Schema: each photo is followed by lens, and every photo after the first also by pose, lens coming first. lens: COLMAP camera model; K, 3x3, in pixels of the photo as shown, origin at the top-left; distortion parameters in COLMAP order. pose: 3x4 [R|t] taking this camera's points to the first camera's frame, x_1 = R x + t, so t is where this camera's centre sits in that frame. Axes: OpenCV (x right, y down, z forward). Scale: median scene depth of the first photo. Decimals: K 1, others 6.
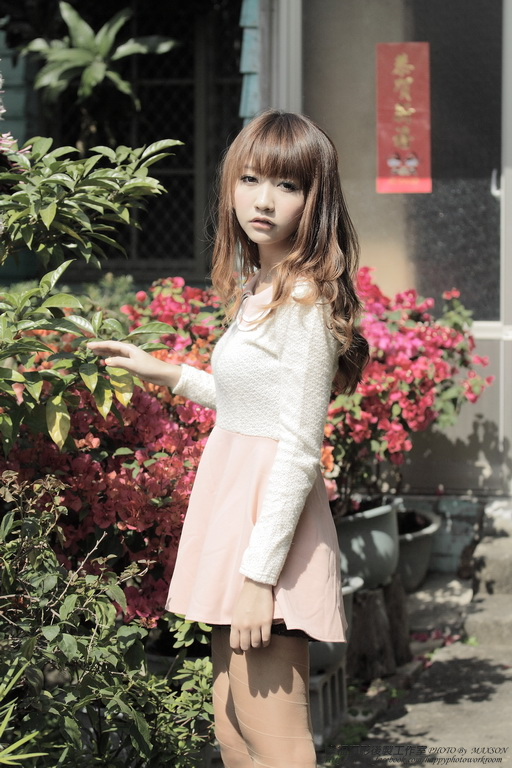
lens RADIAL K [[2546.1, 0, 255.8], [0, 2546.1, 384.3], [0, 0, 1]] dist [-0.114719, -3.298468]
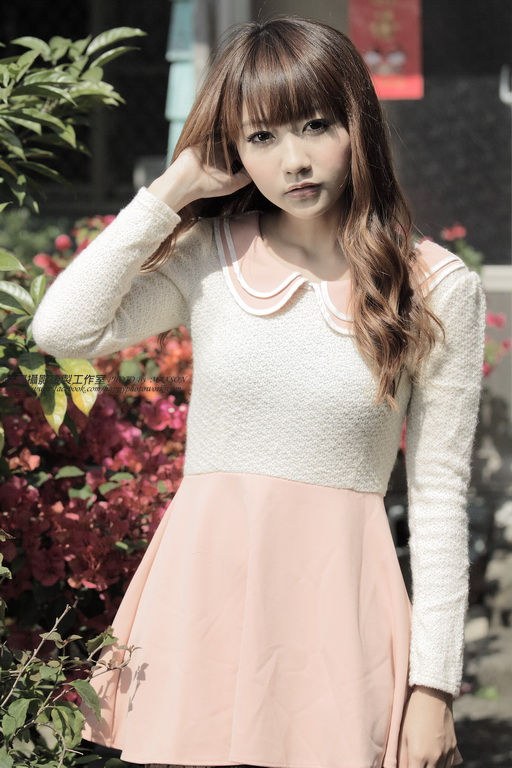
lens RADIAL K [[3058.0, 0, 256.0], [0, 3058.0, 384.0], [0, 0, 1]] dist [-0.209688, 2.053051]
pose [[0.998885, -0.008095, 0.046513, -0.039205], [0.007174, 0.999776, 0.019923, -0.014189], [-0.046664, -0.019567, 0.998719, 0.153114]]
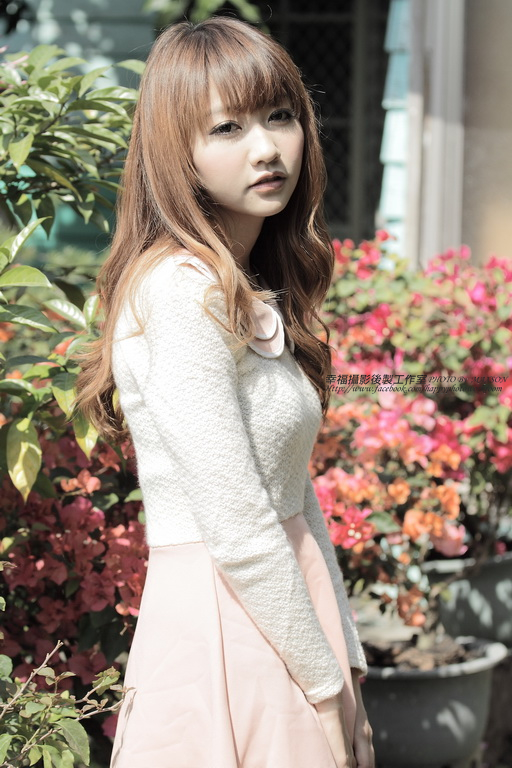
lens RADIAL K [[2546.1, 0, 255.8], [0, 2546.1, 384.3], [0, 0, 1]] dist [-0.114719, -3.298468]
pose [[0.996250, 0.028827, -0.081580, 0.035008], [-0.027730, 0.999510, 0.014551, -0.014771], [0.081960, -0.012234, 0.996561, 0.304632]]
